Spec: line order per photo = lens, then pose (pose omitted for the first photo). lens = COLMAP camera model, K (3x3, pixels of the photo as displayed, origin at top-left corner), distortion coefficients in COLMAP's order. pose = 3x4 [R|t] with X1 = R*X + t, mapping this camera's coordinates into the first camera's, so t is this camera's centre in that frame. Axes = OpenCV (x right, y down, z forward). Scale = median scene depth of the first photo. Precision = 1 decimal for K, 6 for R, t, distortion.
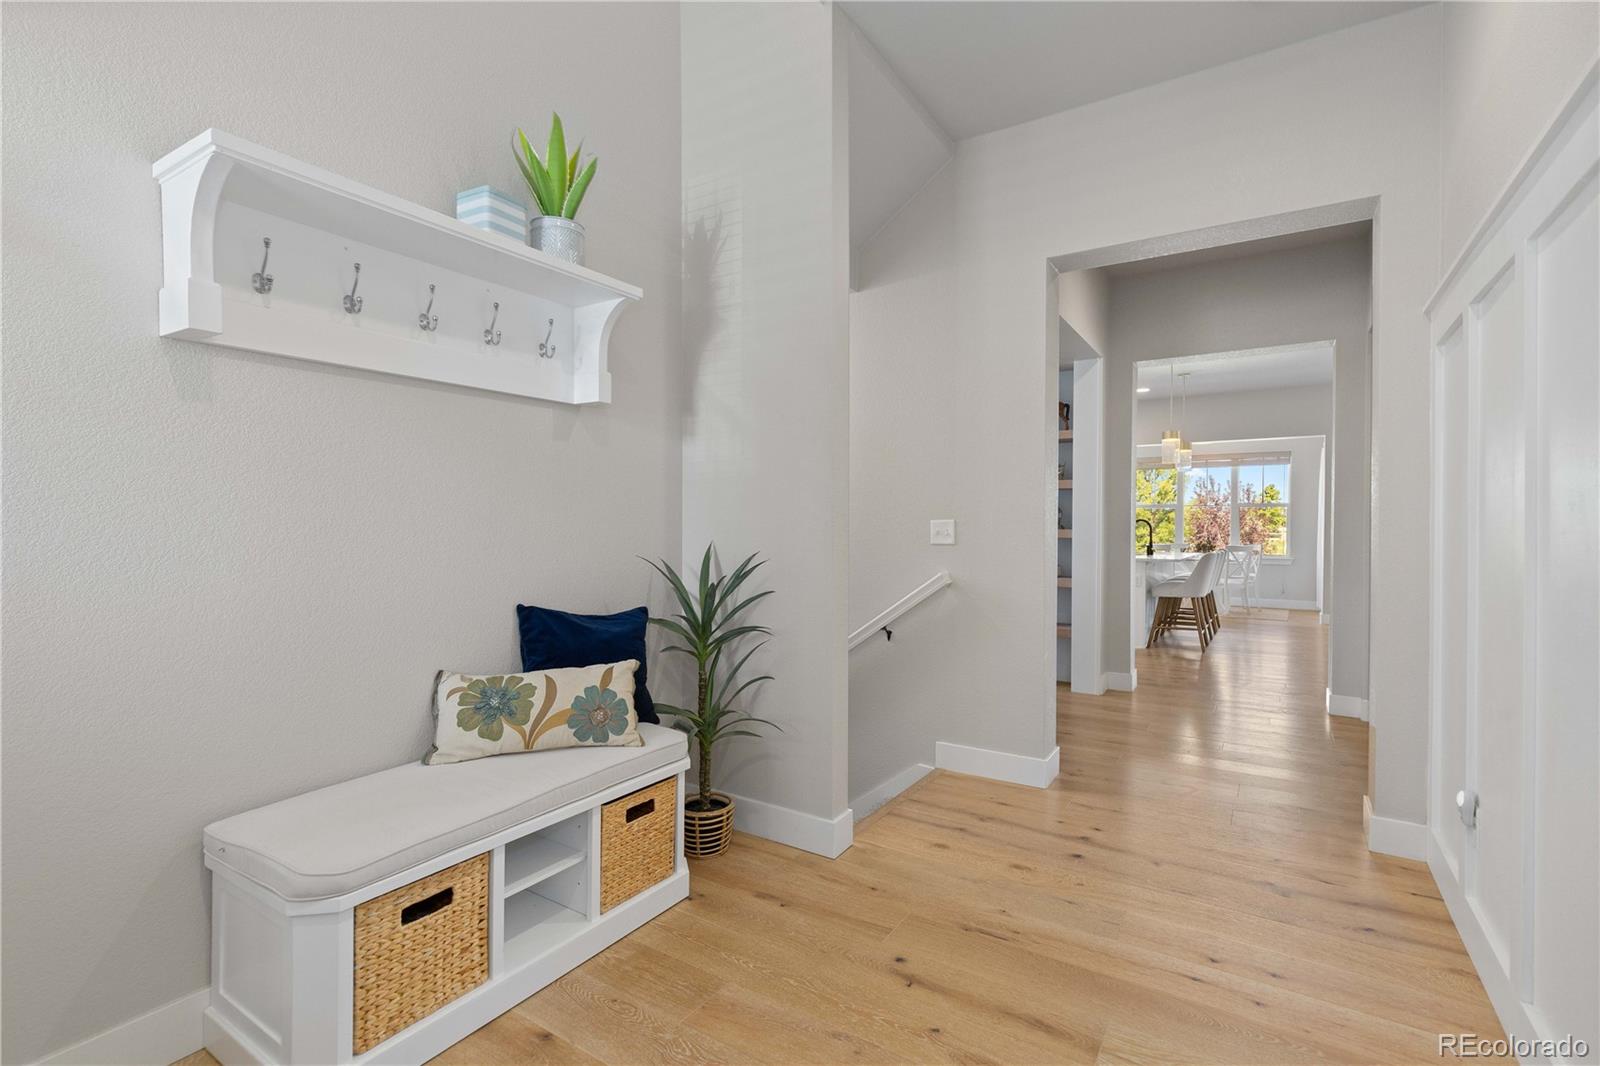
lens RADIAL K [[728.1, 0, 790.4], [0, 728.1, 529.3], [0, 0, 1]] dist [0.010602, -0.002743]
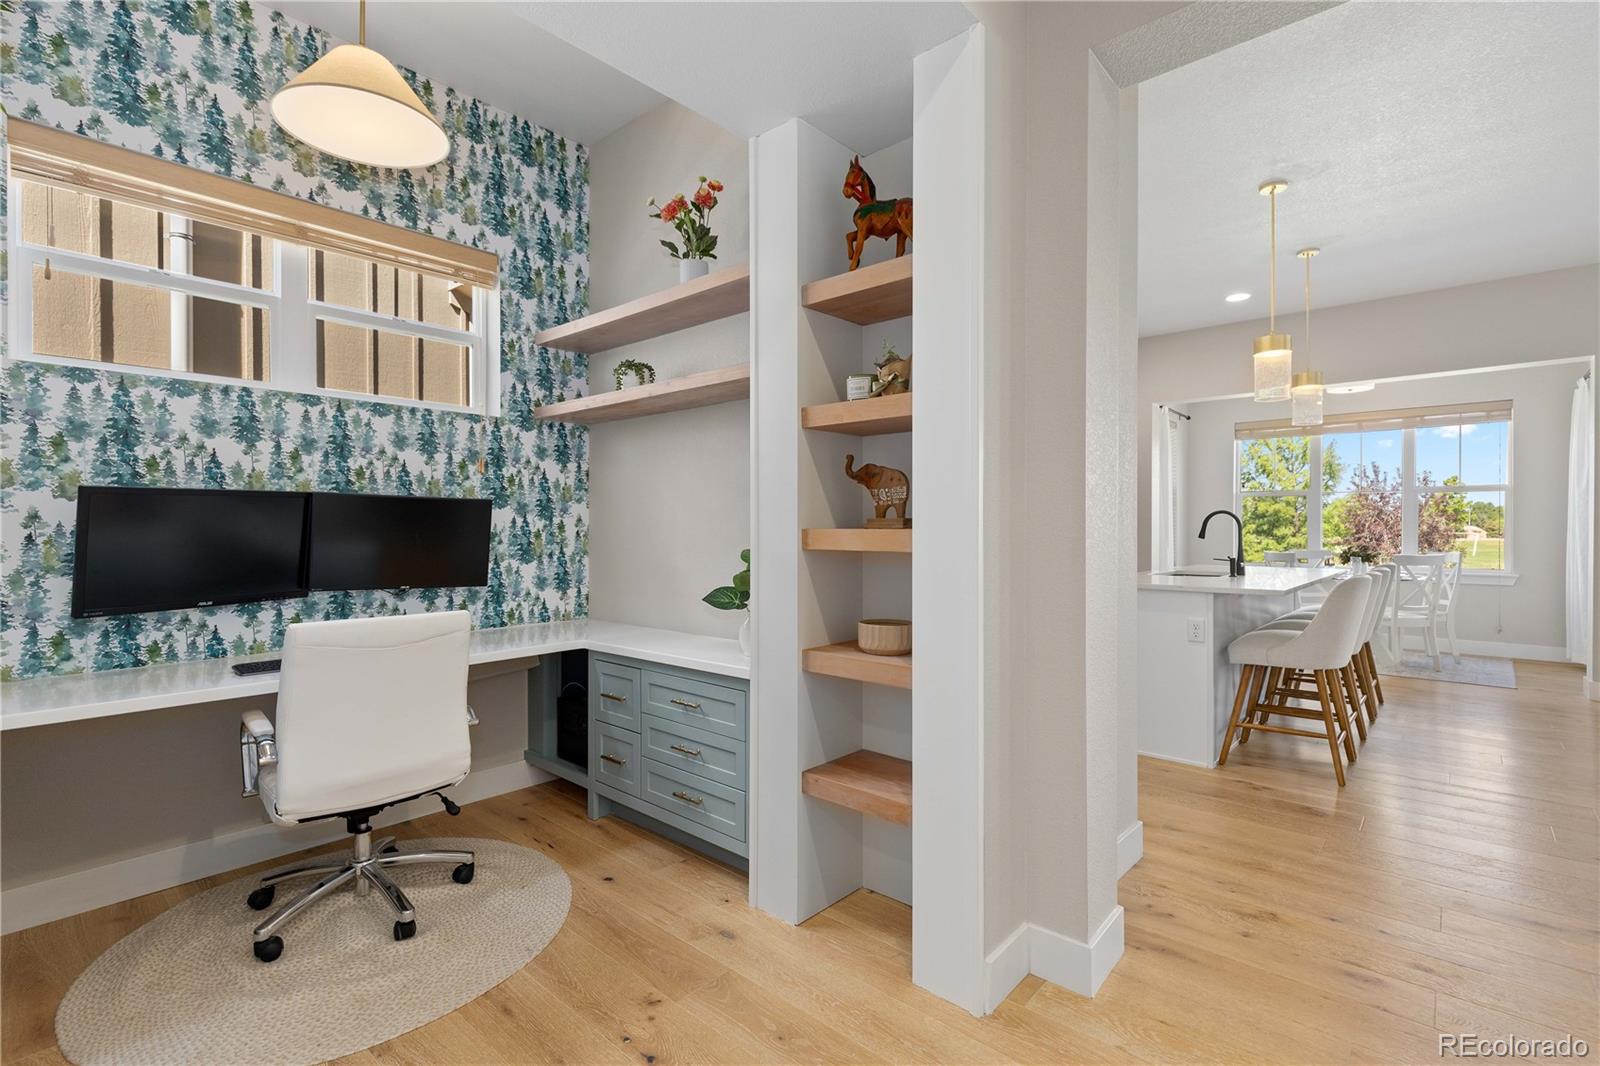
lens RADIAL K [[728.1, 0, 790.4], [0, 728.1, 529.3], [0, 0, 1]] dist [0.010602, -0.002743]
pose [[0.988317, -0.003461, -0.152371, 0.180881], [0.003282, 0.999994, -0.001427, -0.000082], [0.152375, 0.000910, 0.988322, 0.301868]]
